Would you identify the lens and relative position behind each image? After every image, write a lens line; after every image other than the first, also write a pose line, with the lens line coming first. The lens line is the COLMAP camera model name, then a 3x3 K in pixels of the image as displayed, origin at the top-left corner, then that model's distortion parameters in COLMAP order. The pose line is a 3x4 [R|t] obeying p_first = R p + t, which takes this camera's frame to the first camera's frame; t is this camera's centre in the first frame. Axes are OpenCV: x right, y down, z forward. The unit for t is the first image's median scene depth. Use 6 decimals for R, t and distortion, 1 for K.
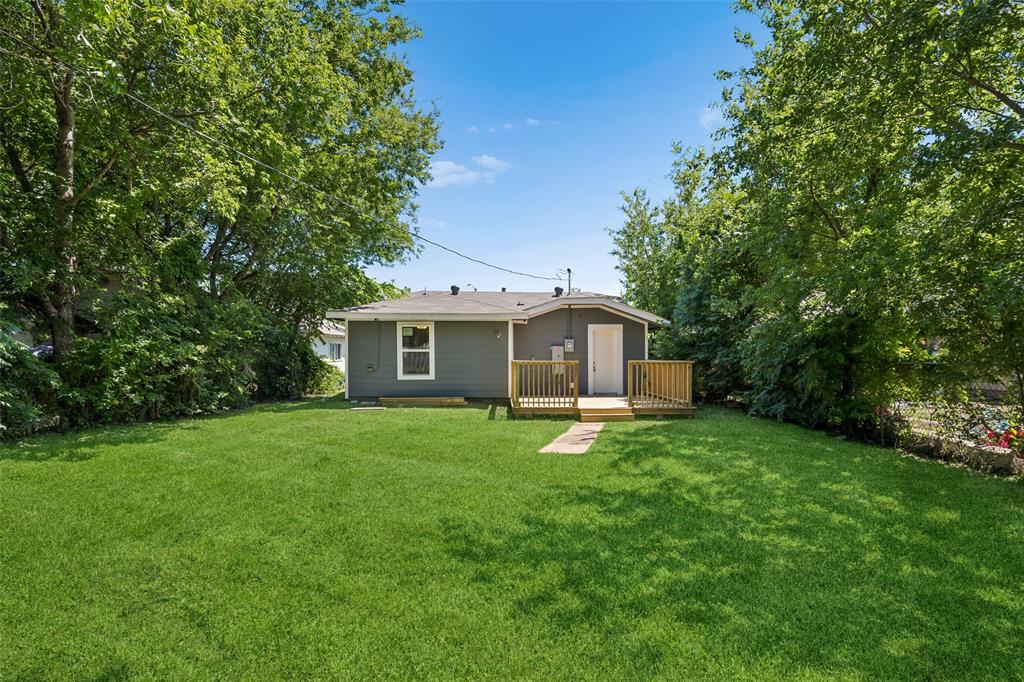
lens RADIAL K [[486.7, 0, 515.8], [0, 486.7, 371.6], [0, 0, 1]] dist [-0.001255, -0.000025]
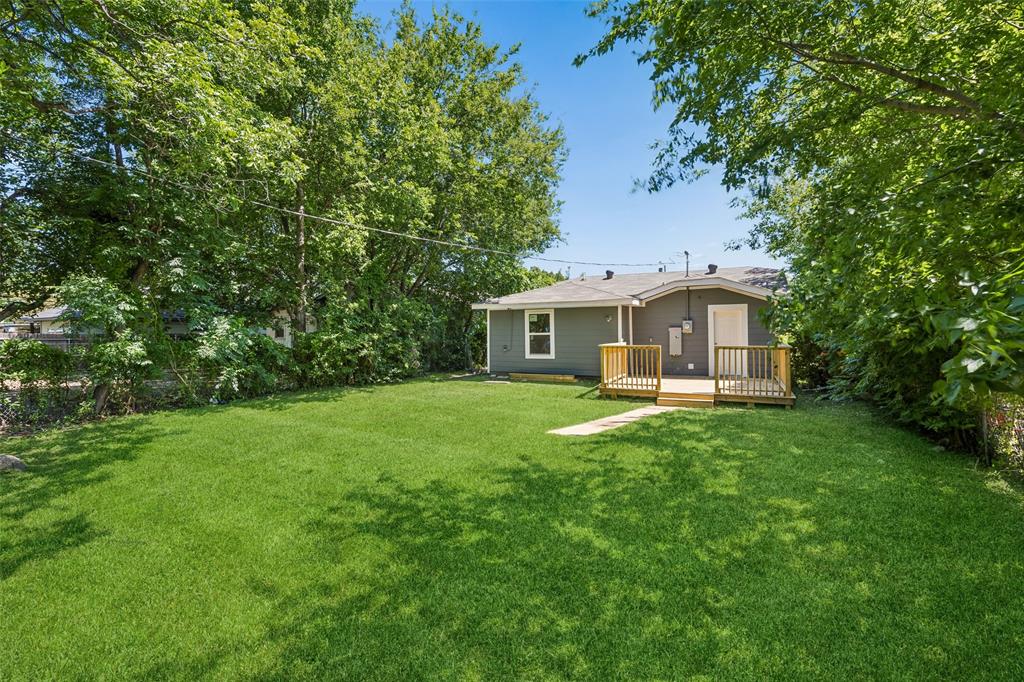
lens RADIAL K [[447.2, 0, 520.6], [0, 447.2, 337.1], [0, 0, 1]] dist [-0.015857, 0.000110]
pose [[0.891458, -0.003220, -0.453093, 0.242273], [-0.001202, 0.999954, -0.009472, -0.025303], [0.453102, 0.008989, 0.891413, 0.019359]]
